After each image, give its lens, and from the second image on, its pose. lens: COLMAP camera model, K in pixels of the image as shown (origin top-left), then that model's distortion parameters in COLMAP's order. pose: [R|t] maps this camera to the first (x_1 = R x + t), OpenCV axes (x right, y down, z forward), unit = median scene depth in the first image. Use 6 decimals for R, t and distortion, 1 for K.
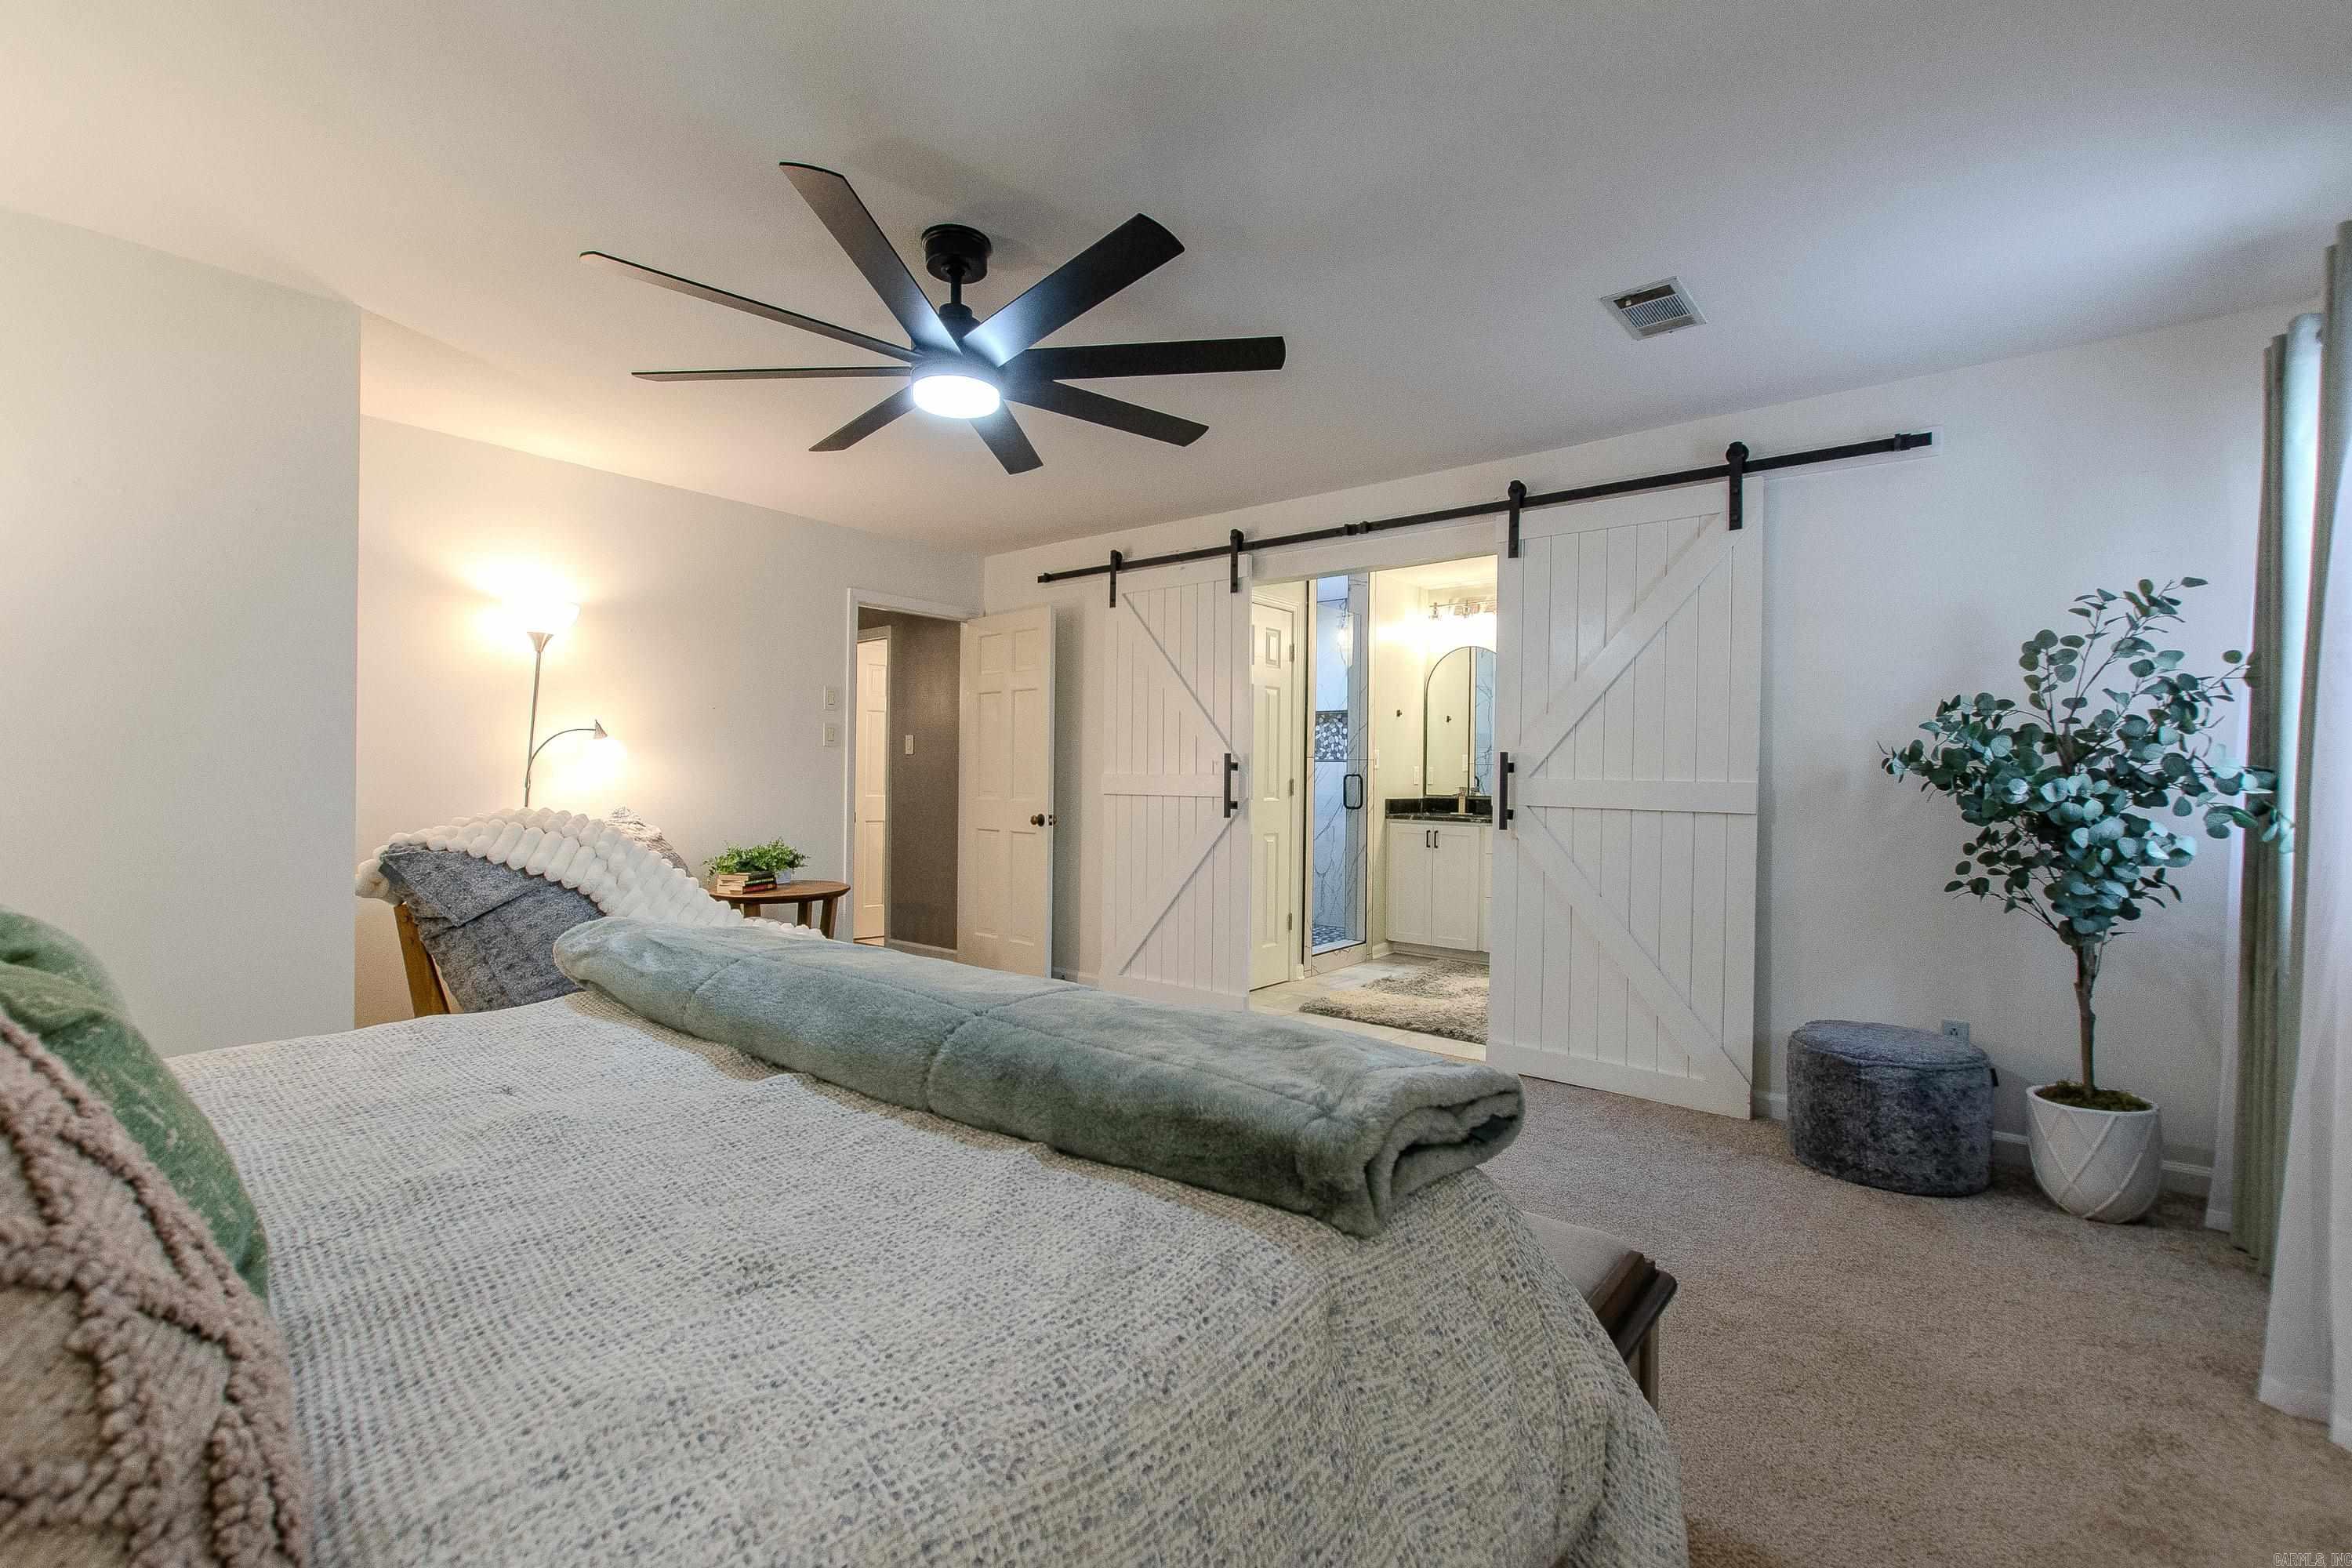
lens RADIAL K [[1019.9, 0, 1186.3], [0, 1019.9, 782.4], [0, 0, 1]] dist [0.004785, -0.000425]
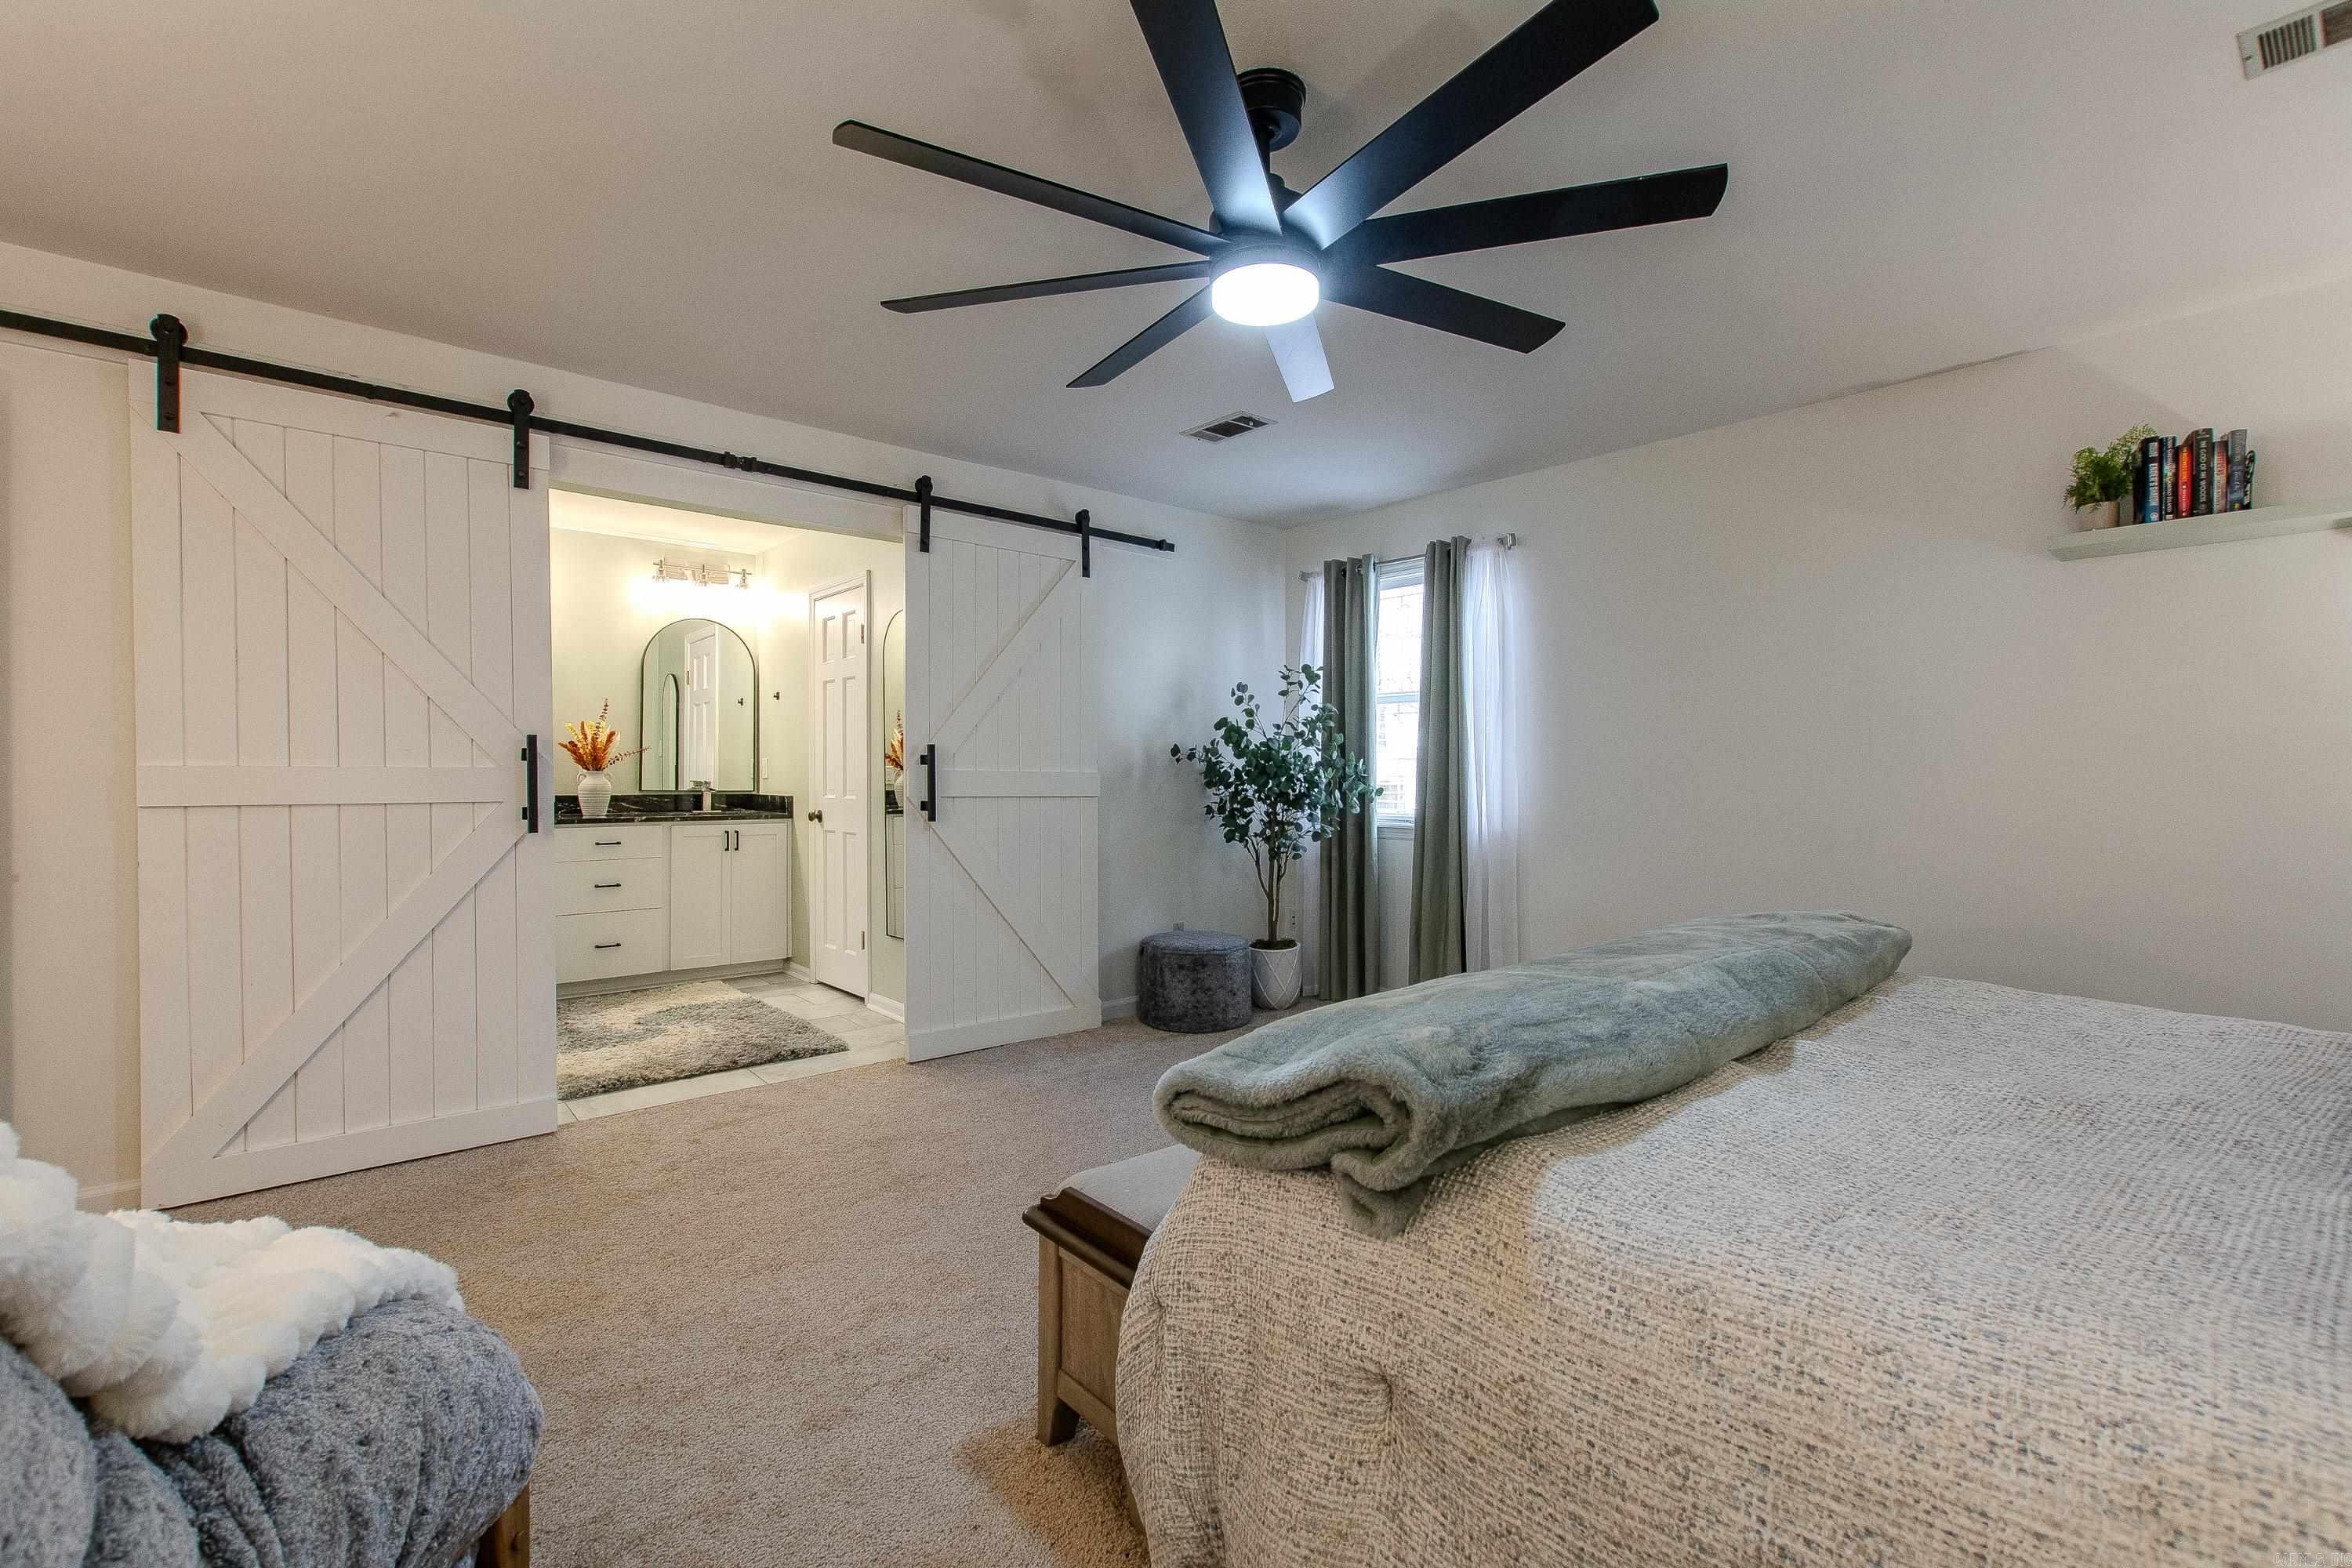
lens RADIAL K [[1019.9, 0, 1186.3], [0, 1019.9, 782.4], [0, 0, 1]] dist [0.004785, -0.000425]
pose [[0.177324, -0.030211, 0.983689, -0.569111], [-0.003376, 0.999504, 0.031306, -0.022857], [-0.984147, -0.008872, 0.177134, 0.509233]]
